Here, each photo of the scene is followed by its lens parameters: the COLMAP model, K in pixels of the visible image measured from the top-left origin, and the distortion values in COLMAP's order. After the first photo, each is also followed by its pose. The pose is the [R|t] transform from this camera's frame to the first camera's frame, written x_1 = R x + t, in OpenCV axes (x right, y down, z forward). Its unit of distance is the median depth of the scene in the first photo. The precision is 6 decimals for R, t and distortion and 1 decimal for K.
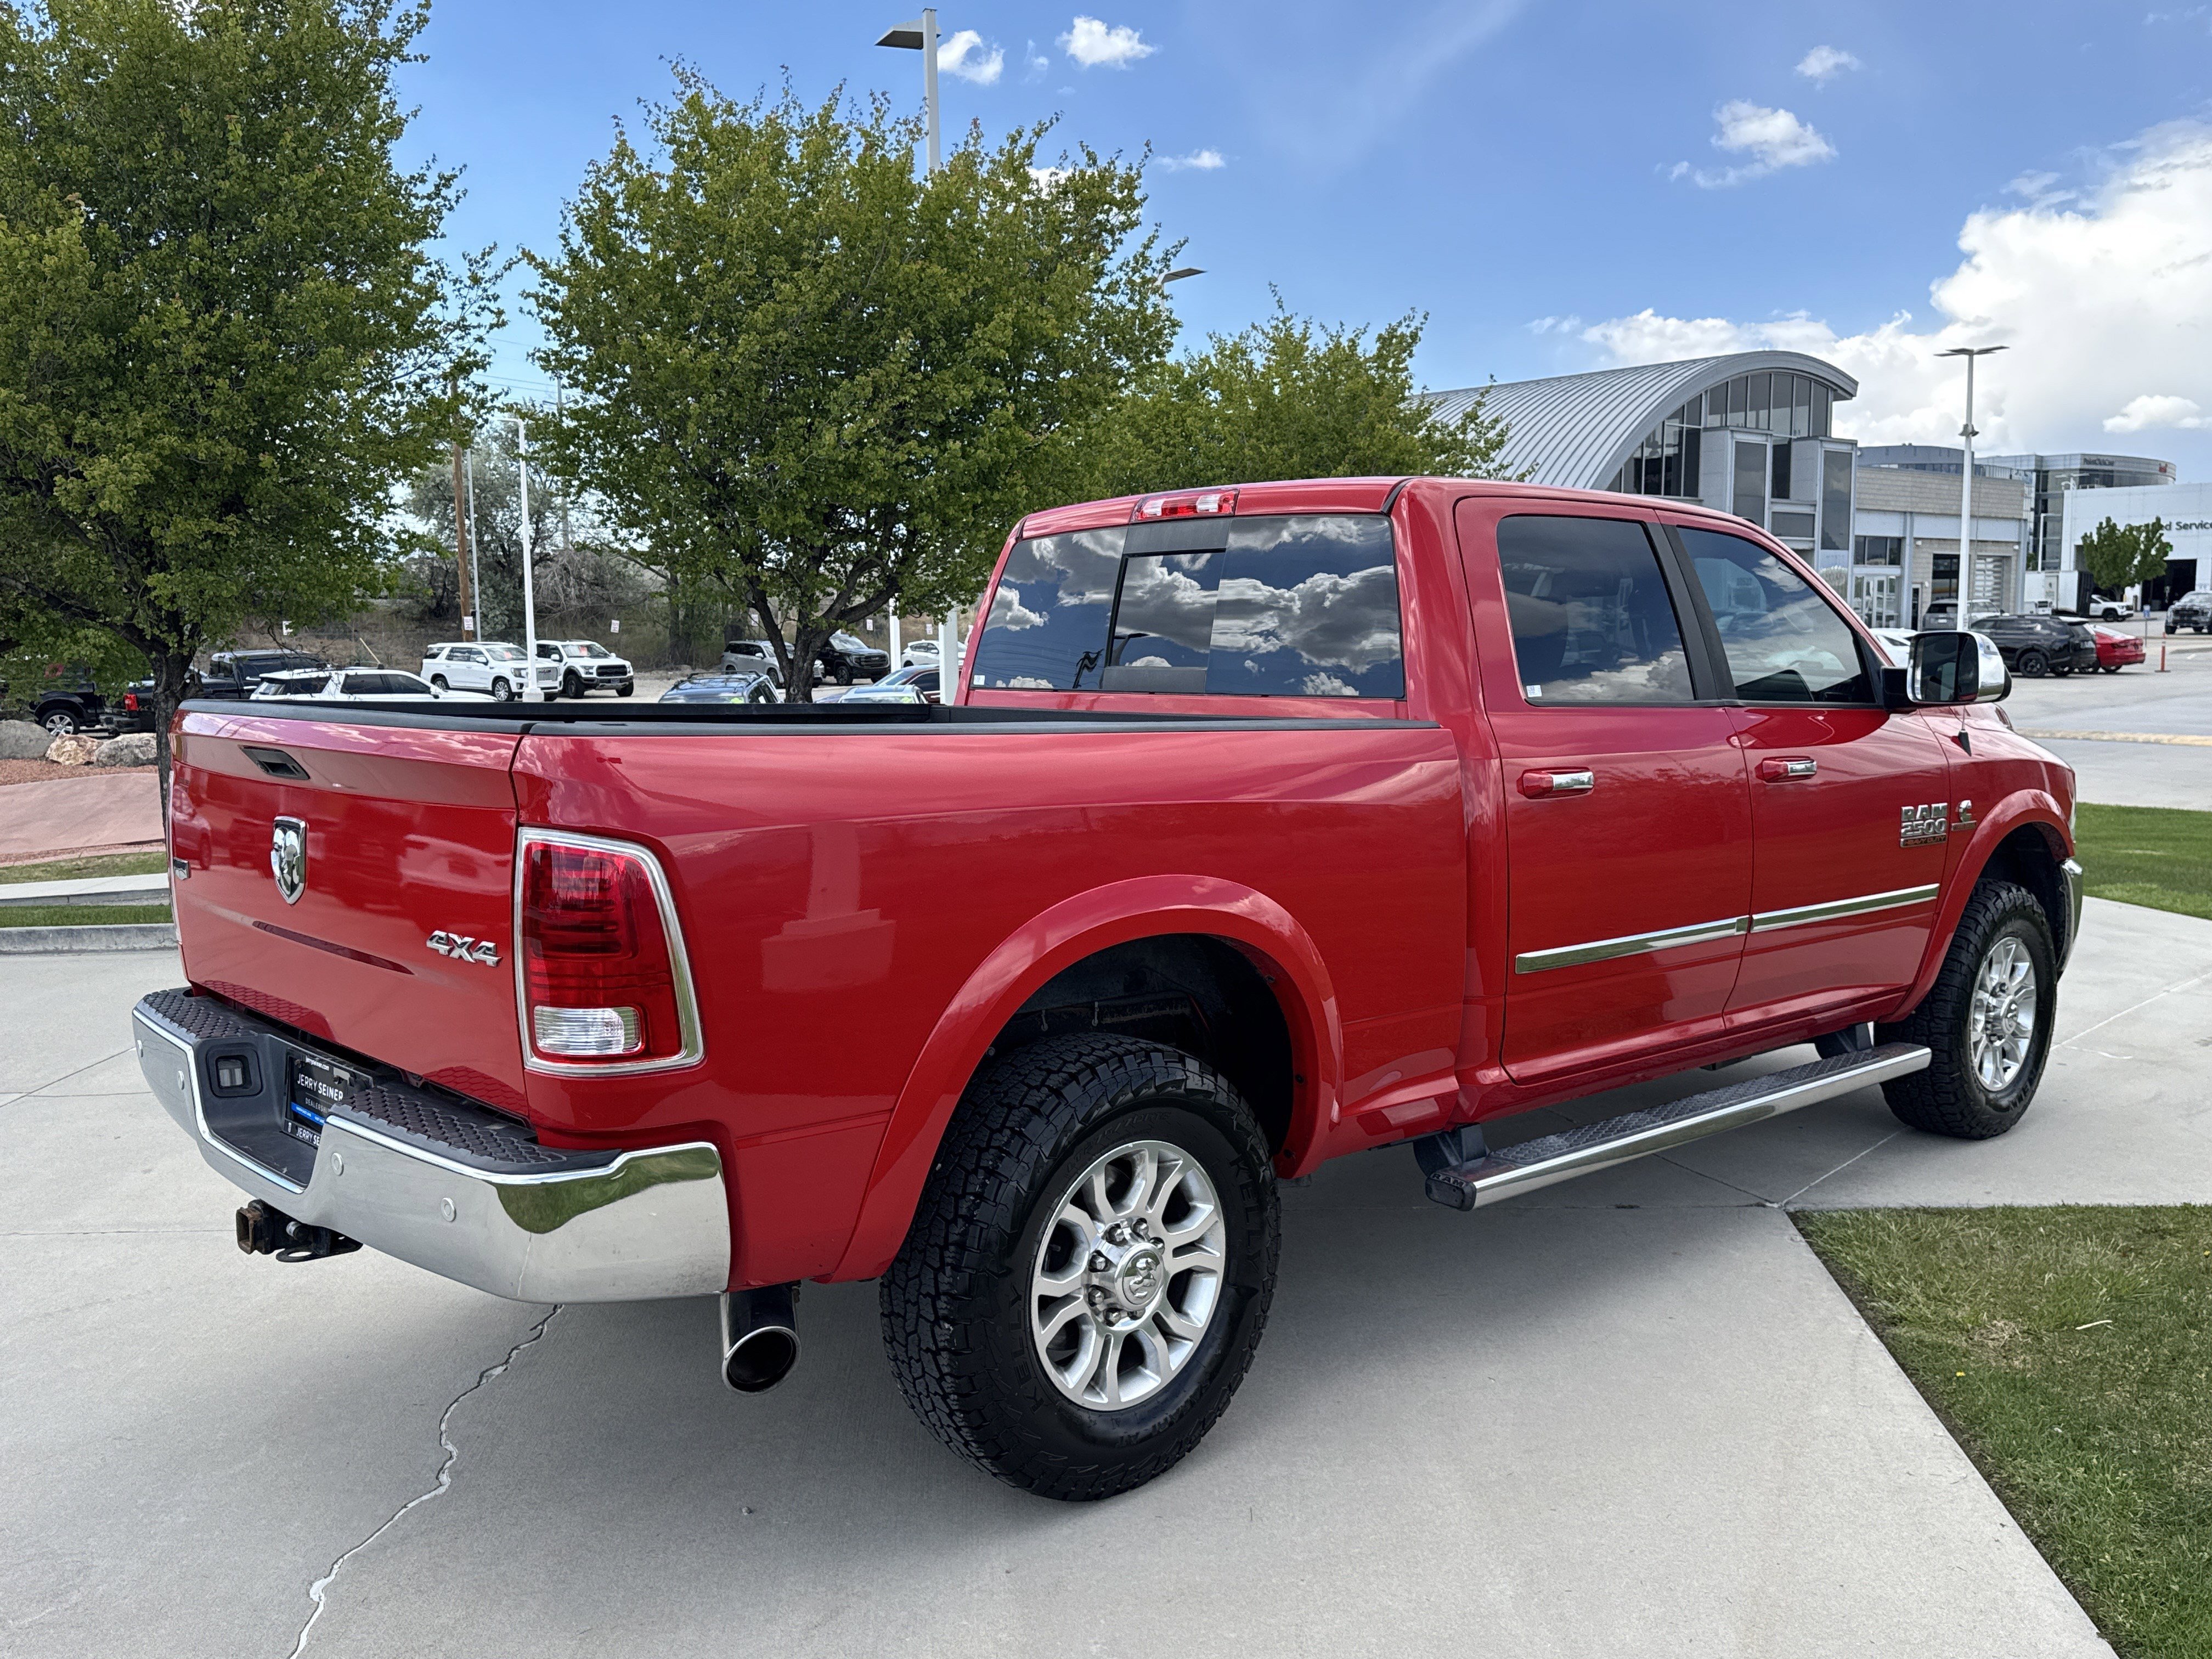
lens RADIAL K [[1854.5, 0, 1115.8], [0, 1854.5, 871.5], [0, 0, 1]] dist [0.069248, -0.118836]
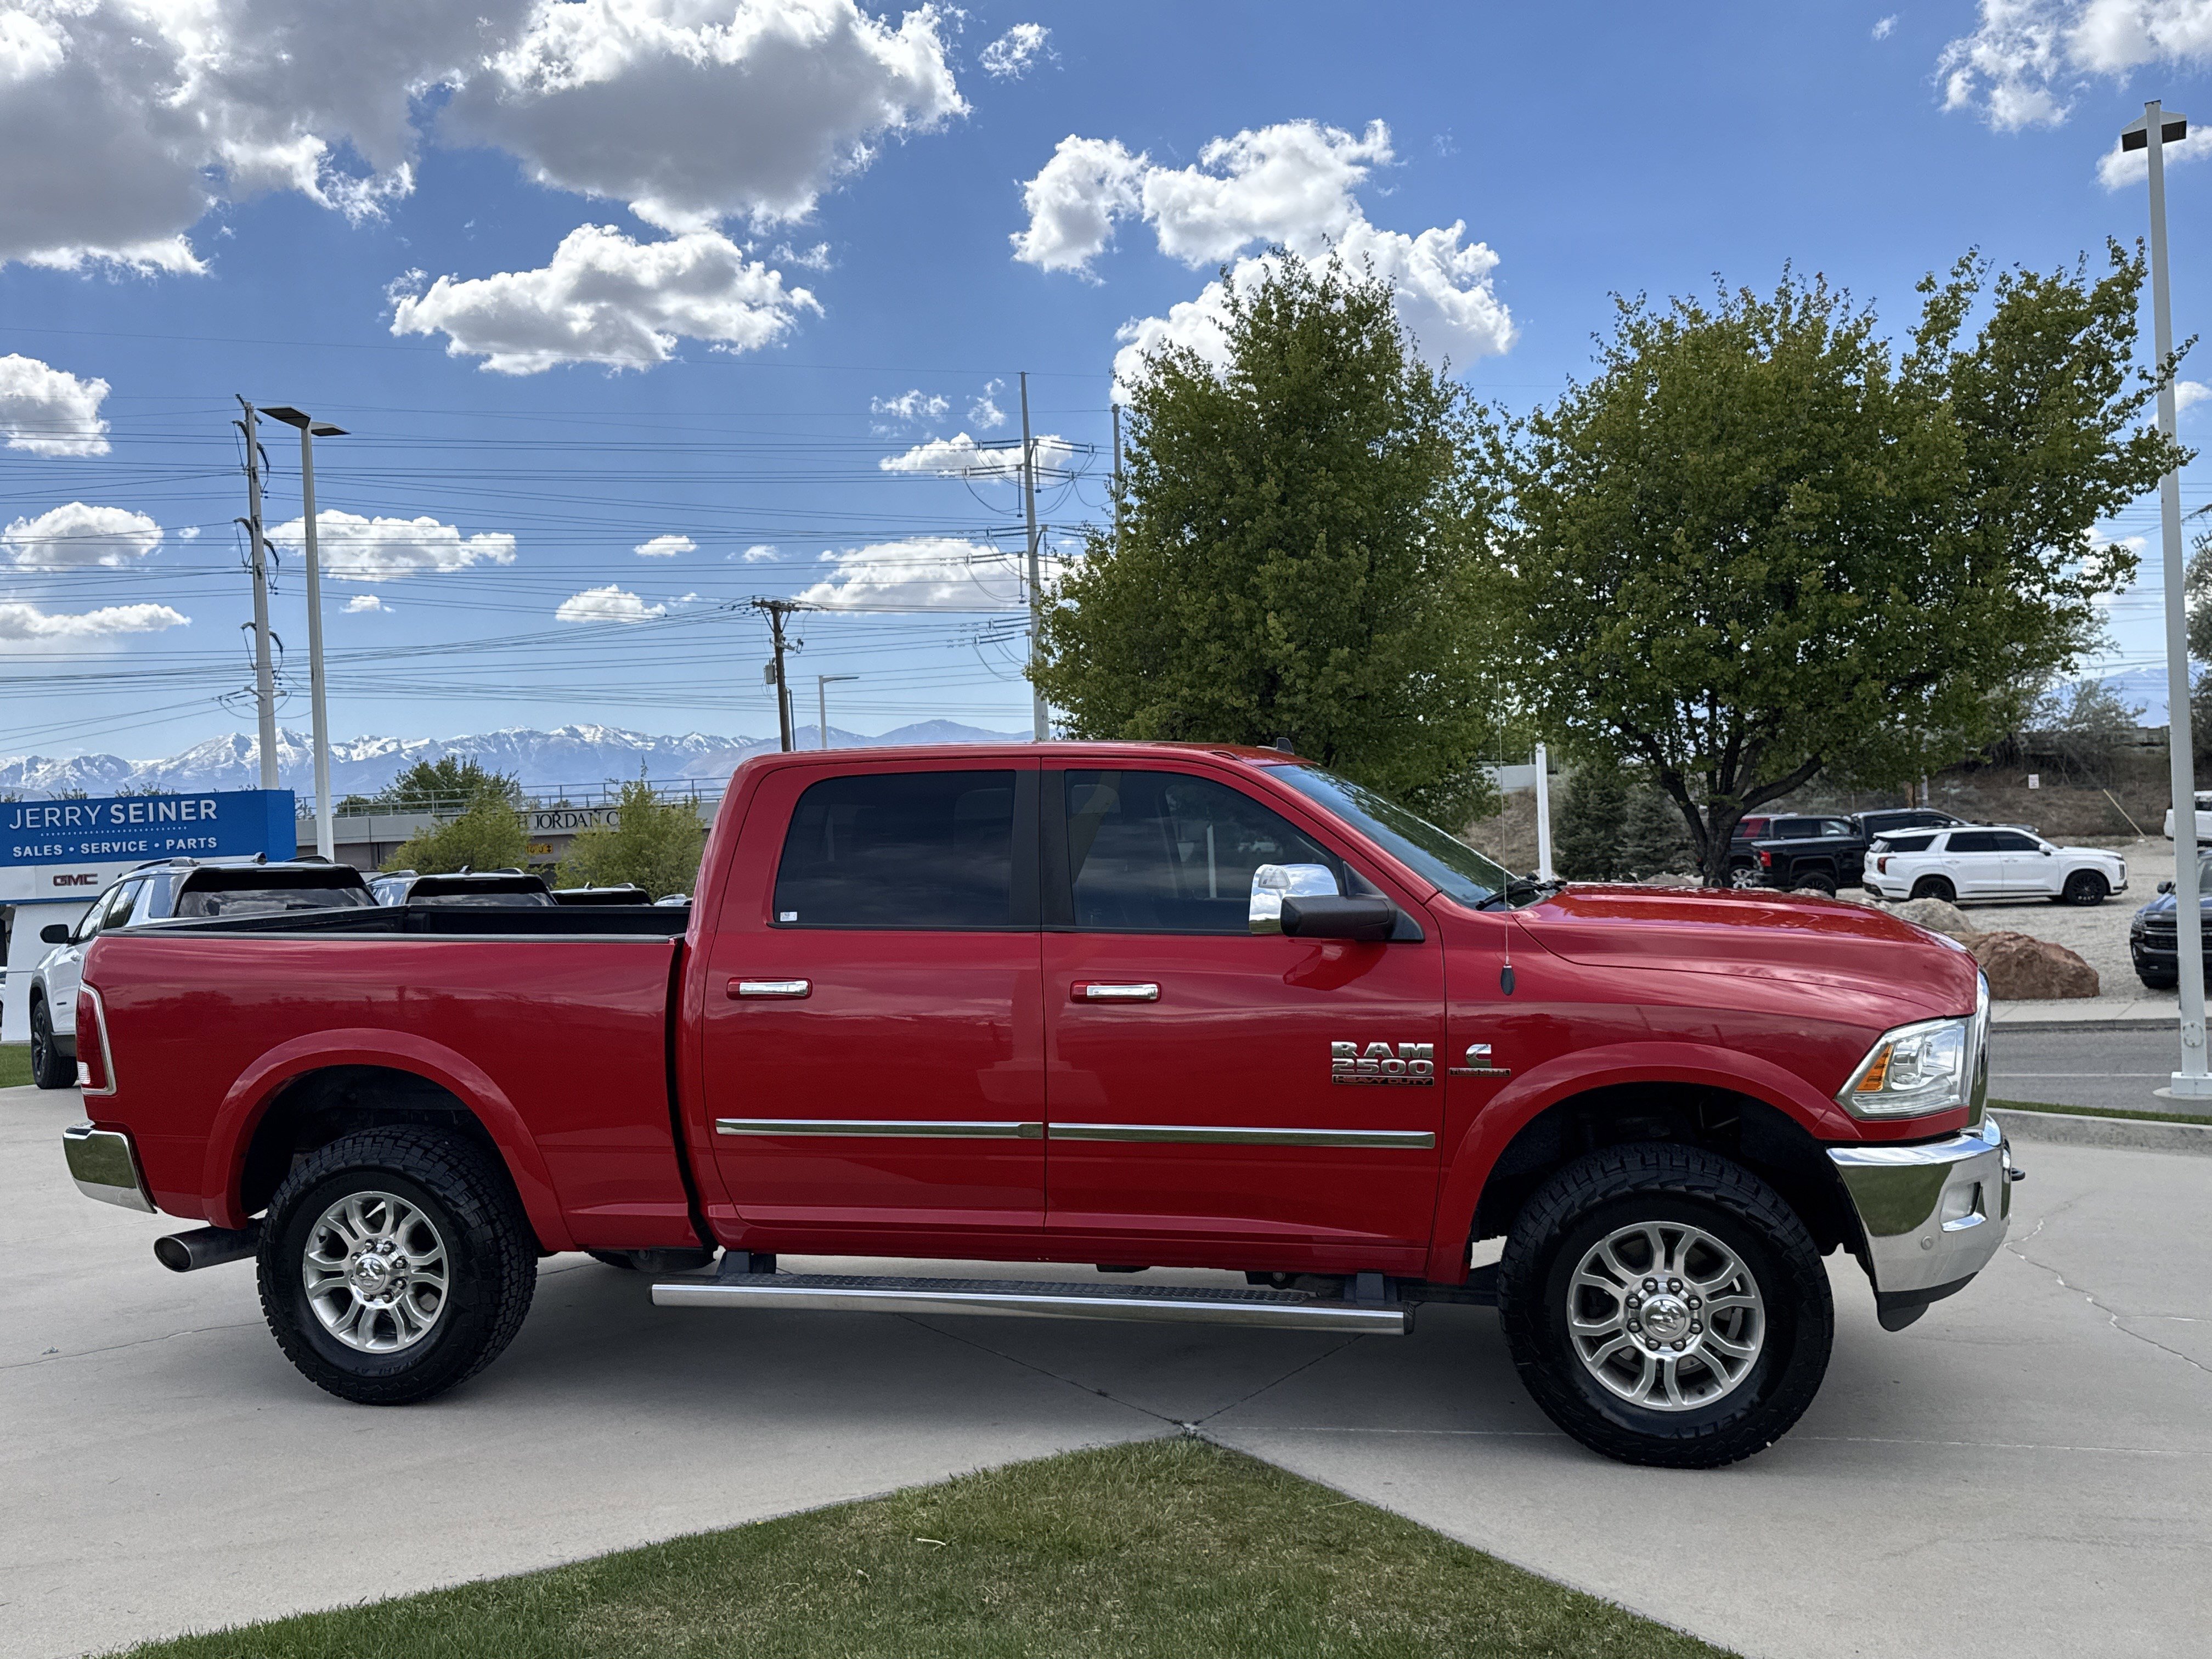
lens RADIAL K [[1854.5, 0, 1115.8], [0, 1854.5, 871.5], [0, 0, 1]] dist [0.069248, -0.118836]
pose [[0.571073, 0.006176, -0.820876, 1.304025], [-0.070206, 0.996675, -0.041343, -0.084689], [0.817892, 0.081240, 0.569608, 0.426249]]
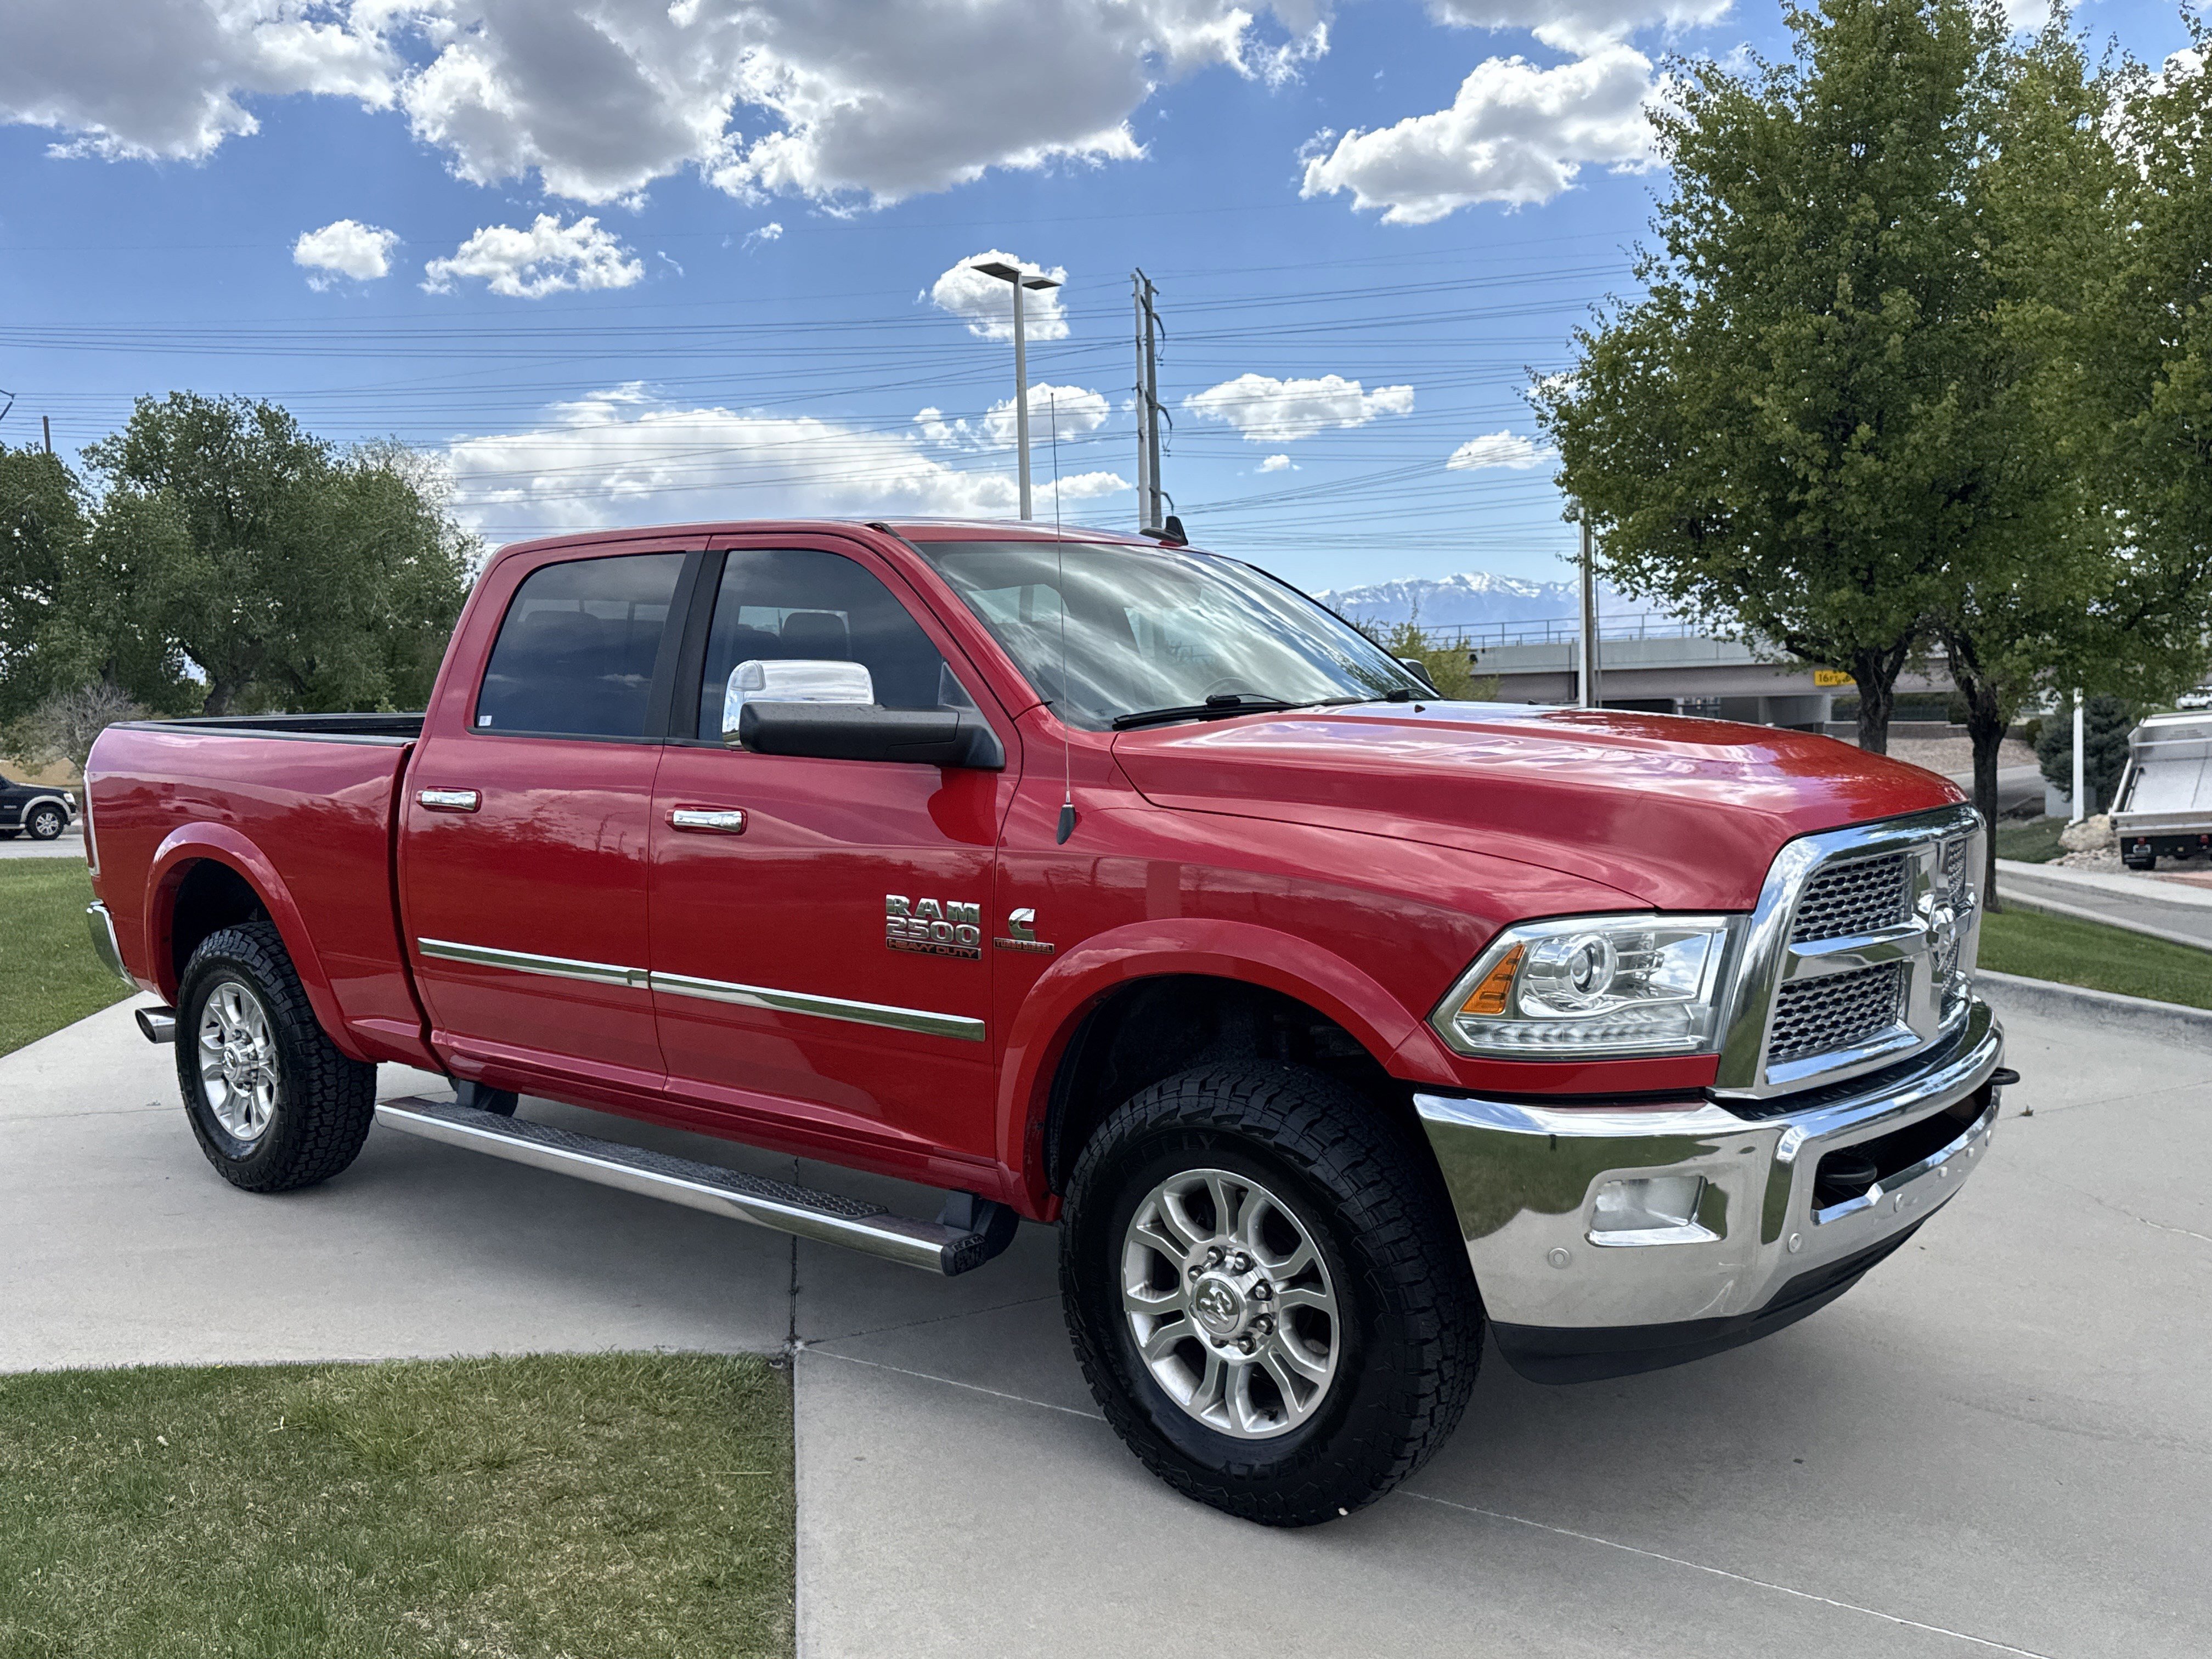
lens RADIAL K [[1854.5, 0, 1115.8], [0, 1854.5, 871.5], [0, 0, 1]] dist [0.069248, -0.118836]
pose [[0.134053, 0.092210, -0.986675, 1.329835], [-0.097367, 0.992069, 0.079485, -0.126395], [0.986179, 0.085415, 0.141968, 1.139364]]
